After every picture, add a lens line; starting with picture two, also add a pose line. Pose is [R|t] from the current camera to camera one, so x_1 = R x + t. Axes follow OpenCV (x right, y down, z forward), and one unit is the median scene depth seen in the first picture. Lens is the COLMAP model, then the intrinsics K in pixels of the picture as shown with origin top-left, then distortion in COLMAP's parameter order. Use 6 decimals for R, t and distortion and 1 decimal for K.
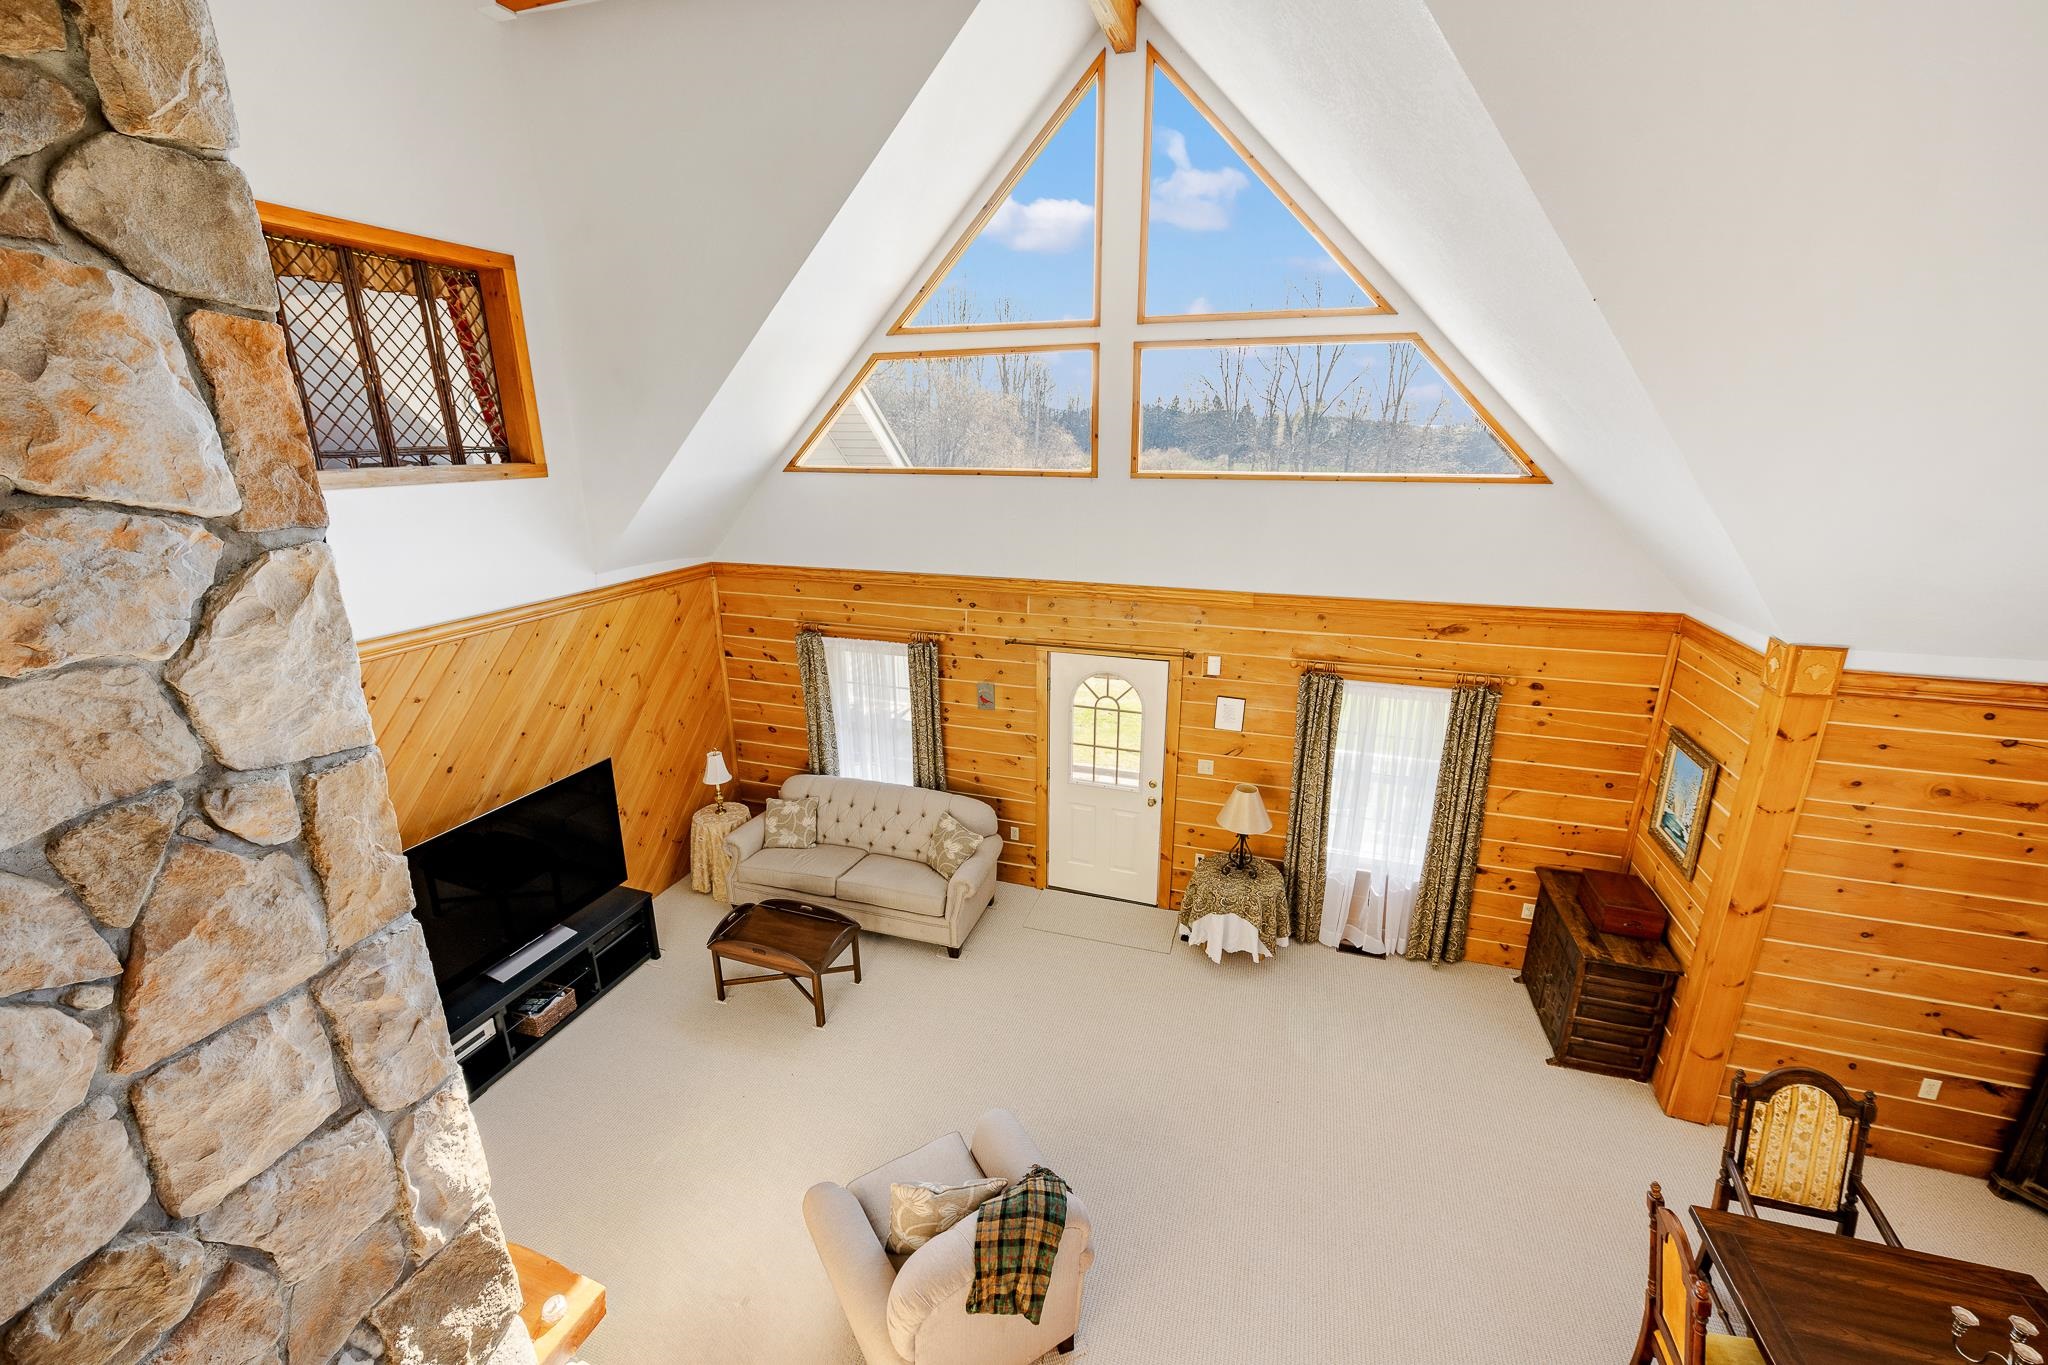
lens RADIAL K [[830.3, 0, 1031.9], [0, 830.3, 685.2], [0, 0, 1]] dist [-0.001231, -0.000671]
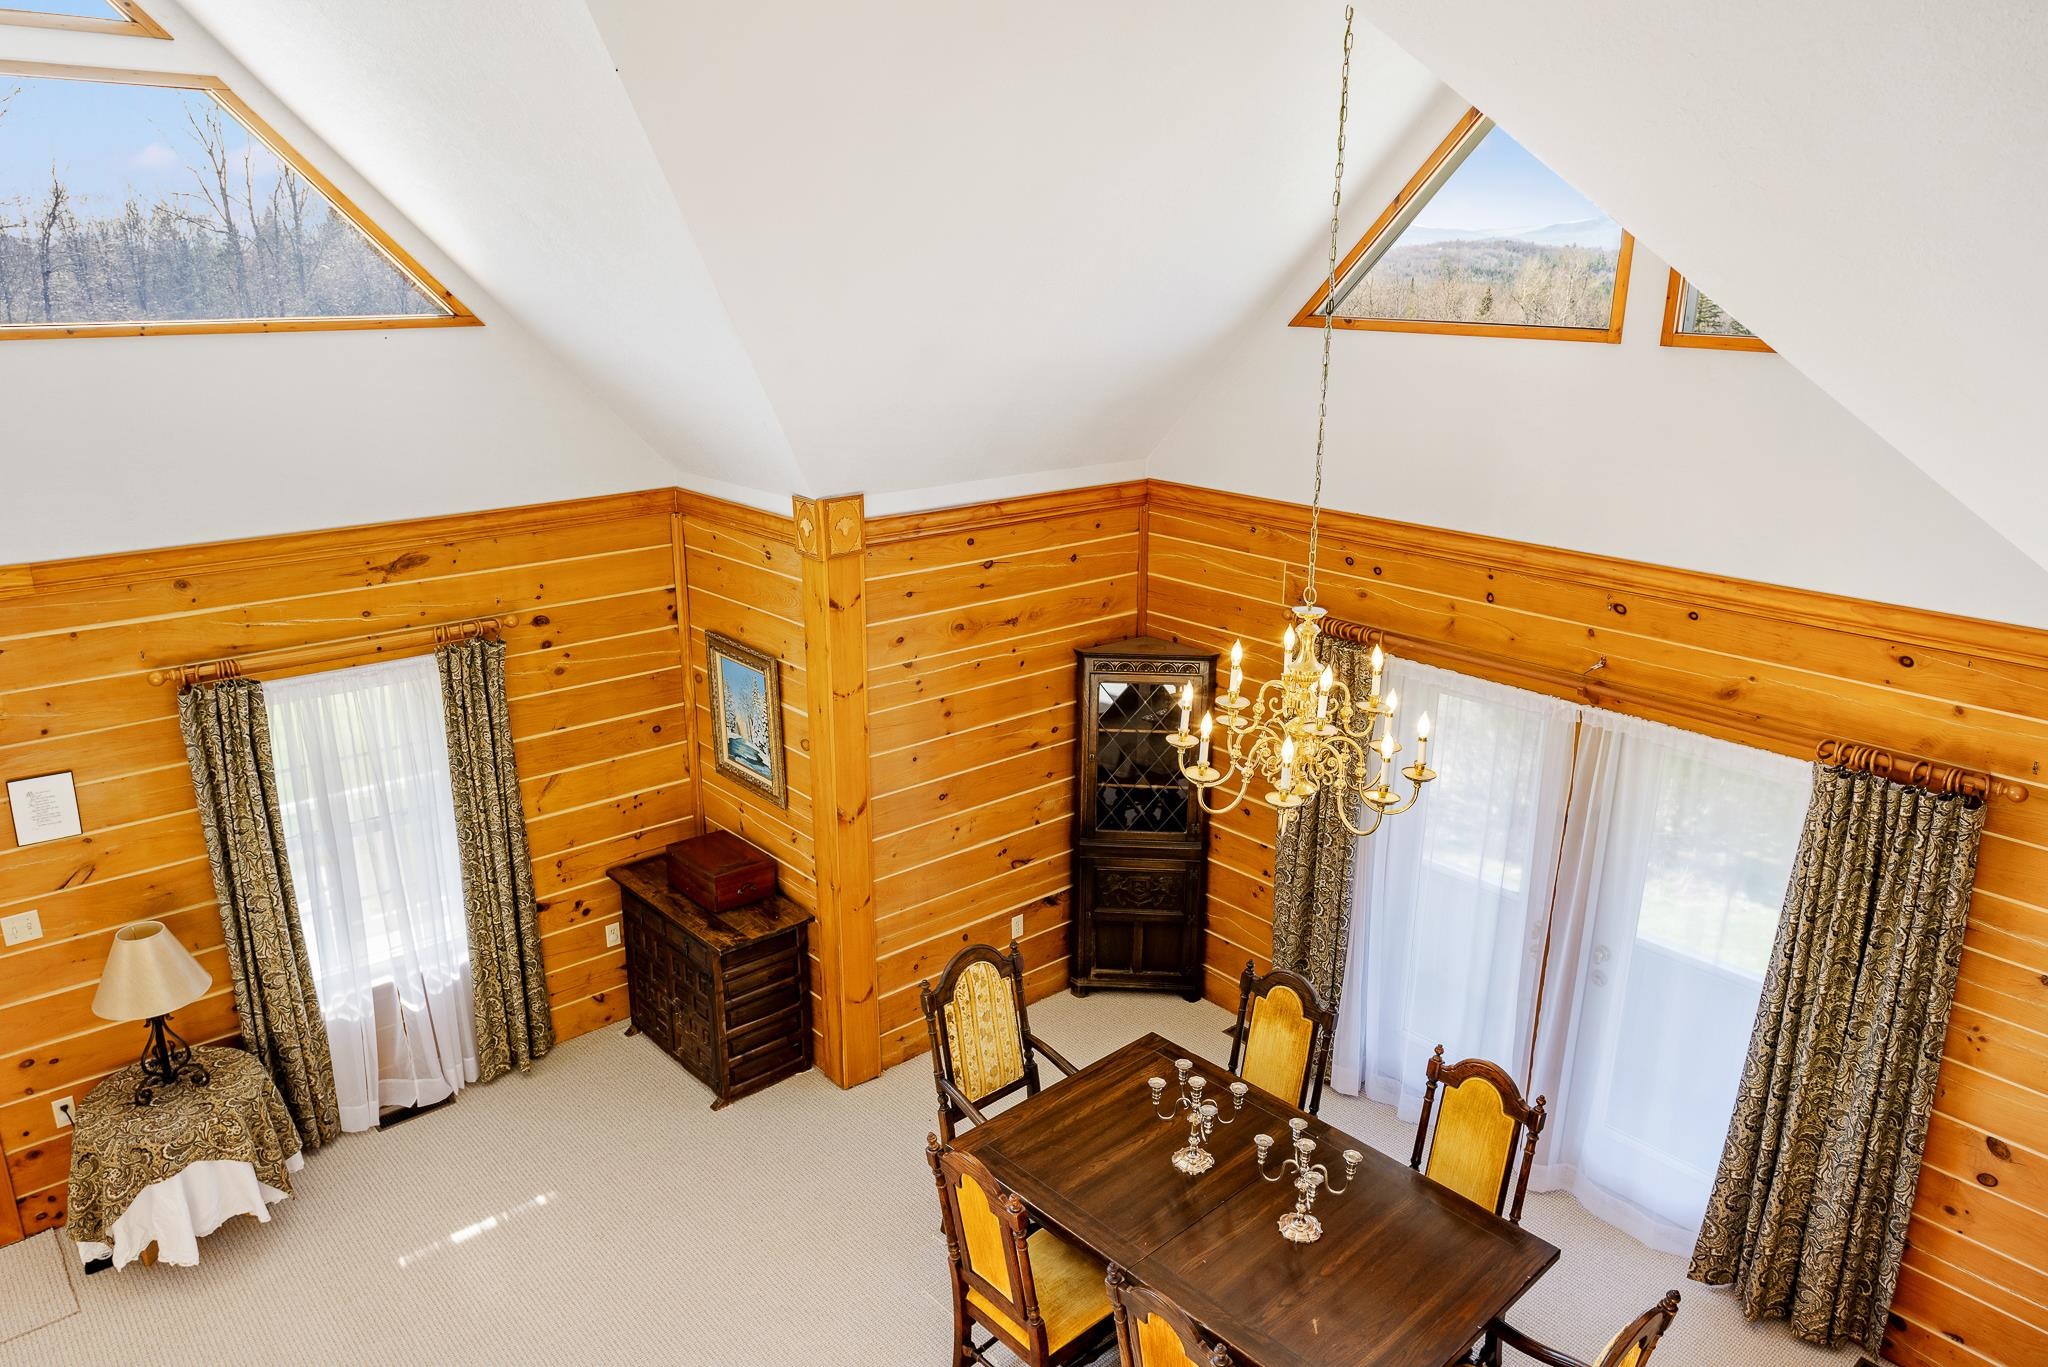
lens RADIAL K [[1384.8, 0, 1026.1], [0, 1384.8, 682.1], [0, 0, 1]] dist [0.006592, 0.000169]
pose [[0.510650, -0.250637, 0.822446, -0.144722], [0.245509, 0.959247, 0.139891, -0.011557], [-0.823991, 0.130482, 0.551374, 0.042326]]
